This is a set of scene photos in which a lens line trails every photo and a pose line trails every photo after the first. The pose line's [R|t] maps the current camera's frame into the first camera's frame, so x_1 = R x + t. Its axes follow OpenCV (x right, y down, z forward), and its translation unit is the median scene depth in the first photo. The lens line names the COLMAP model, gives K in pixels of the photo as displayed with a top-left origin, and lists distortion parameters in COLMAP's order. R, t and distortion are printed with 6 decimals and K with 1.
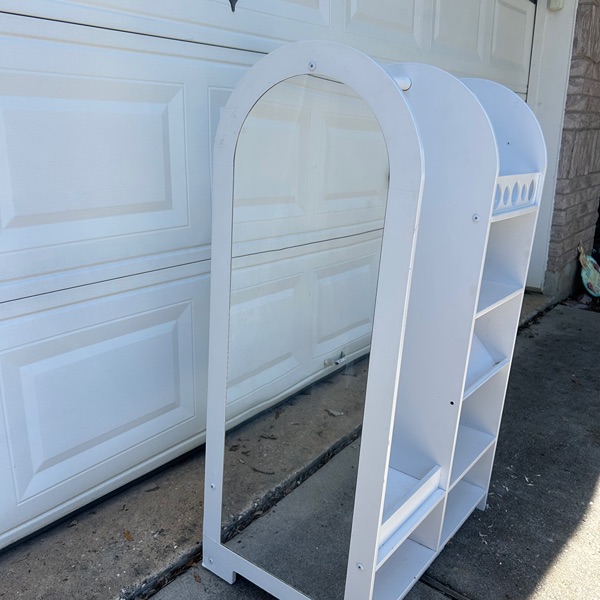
lens RADIAL K [[600.9, 0, 300.0], [0, 600.9, 300.0], [0, 0, 1]] dist [0.014116, -0.007161]
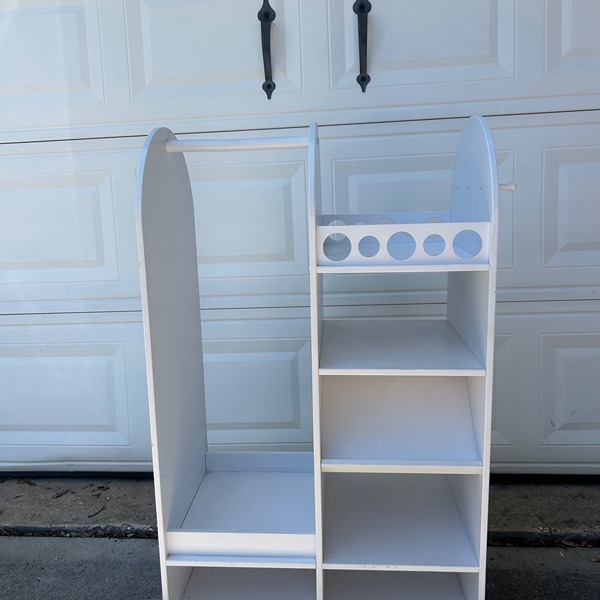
lens RADIAL K [[600.9, 0, 300.0], [0, 600.9, 300.0], [0, 0, 1]] dist [0.014116, -0.007161]
pose [[0.534237, 0.106264, -0.838629, 0.849521], [-0.184057, 0.982889, 0.007292, -0.084773], [0.825054, 0.150459, 0.544654, 0.358724]]
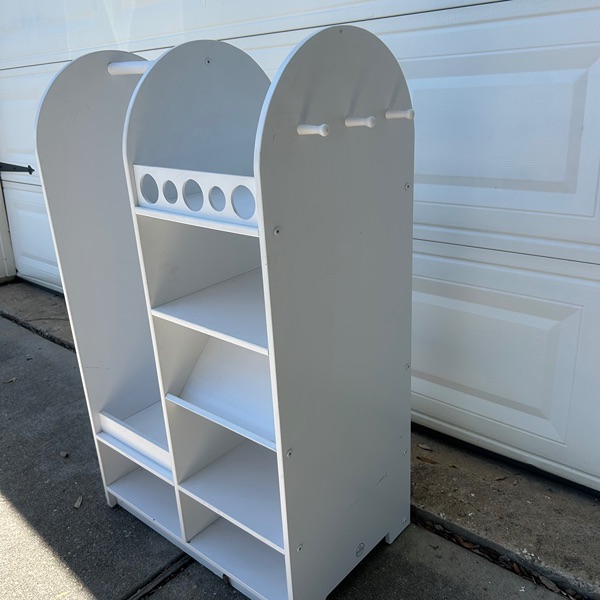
lens RADIAL K [[600.9, 0, 300.0], [0, 600.9, 300.0], [0, 0, 1]] dist [0.014116, -0.007161]
pose [[-0.065468, 0.325384, -0.943313, 0.936828], [-0.223922, 0.916441, 0.331655, -0.304074], [0.972406, 0.232942, 0.012863, 0.977624]]
